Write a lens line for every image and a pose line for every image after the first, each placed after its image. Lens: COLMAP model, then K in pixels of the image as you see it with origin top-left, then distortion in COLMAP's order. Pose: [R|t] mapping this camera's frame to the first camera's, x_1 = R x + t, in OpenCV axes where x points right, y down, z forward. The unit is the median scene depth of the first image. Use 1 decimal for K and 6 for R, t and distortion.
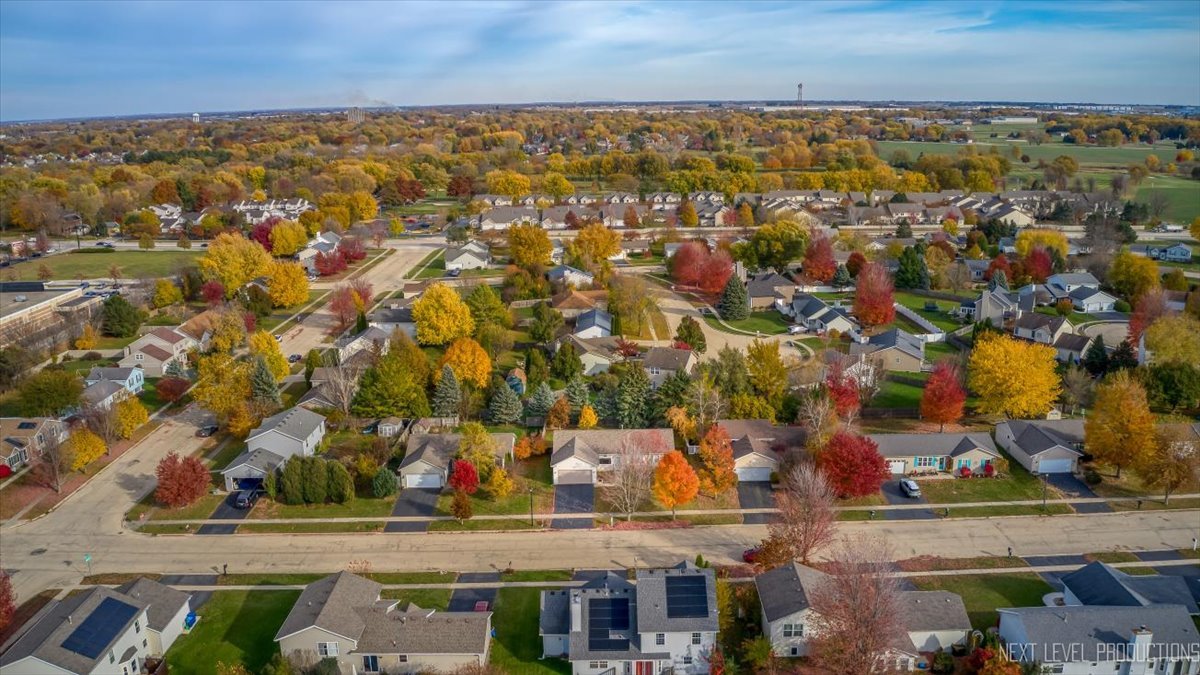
lens RADIAL K [[939.5, 0, 600.0], [0, 939.5, 337.5], [0, 0, 1]] dist [-0.093512, -0.003796]
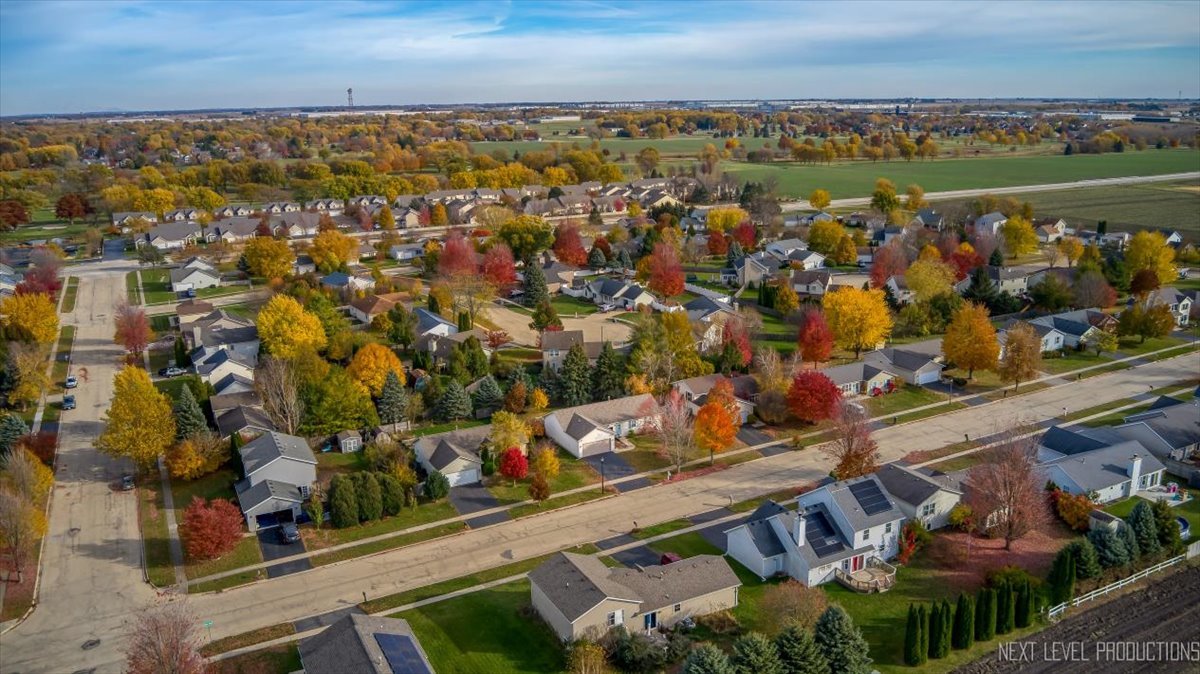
lens RADIAL K [[933.2, 0, 600.0], [0, 933.2, 337.0], [0, 0, 1]] dist [-0.047153, -0.004467]
pose [[0.883822, -0.116217, 0.453159, -0.351651], [0.118684, 0.992663, 0.023102, -0.000767], [-0.452519, 0.033365, 0.891130, 0.031304]]
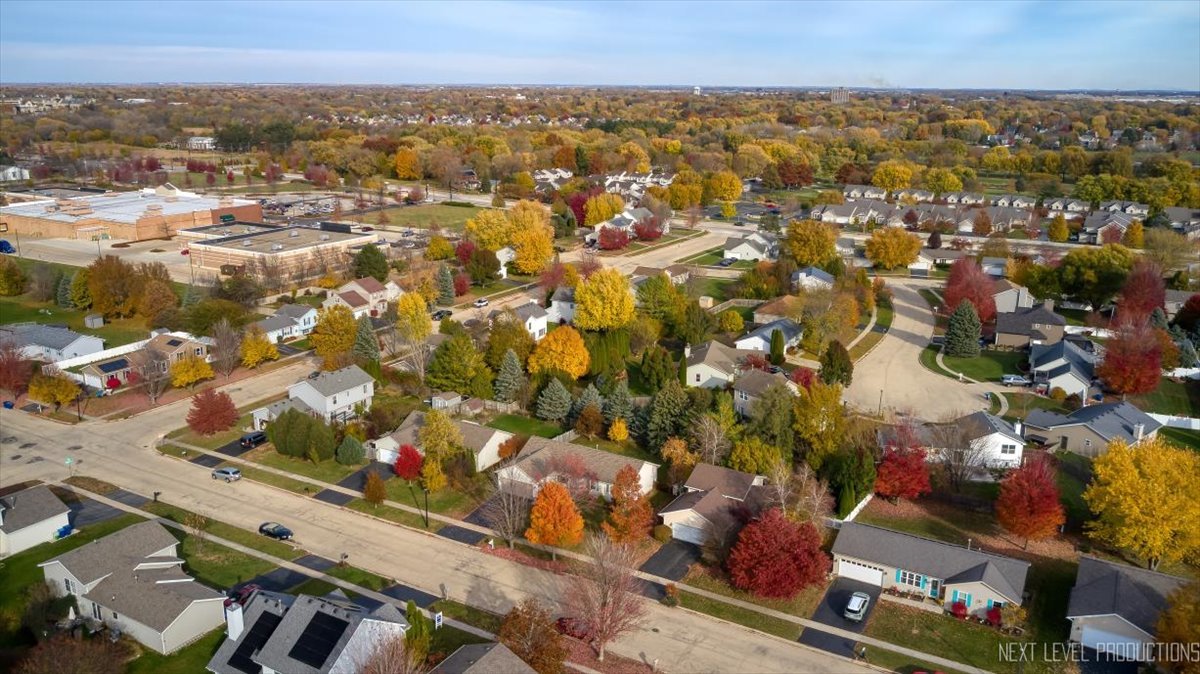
lens RADIAL K [[939.3, 0, 600.0], [0, 939.3, 337.0], [0, 0, 1]] dist [-0.003066, -0.005927]
pose [[0.865203, 0.152380, -0.477708, 0.330905], [-0.144441, 0.988062, 0.053569, -0.042773], [0.480168, 0.022652, 0.876884, 0.160566]]
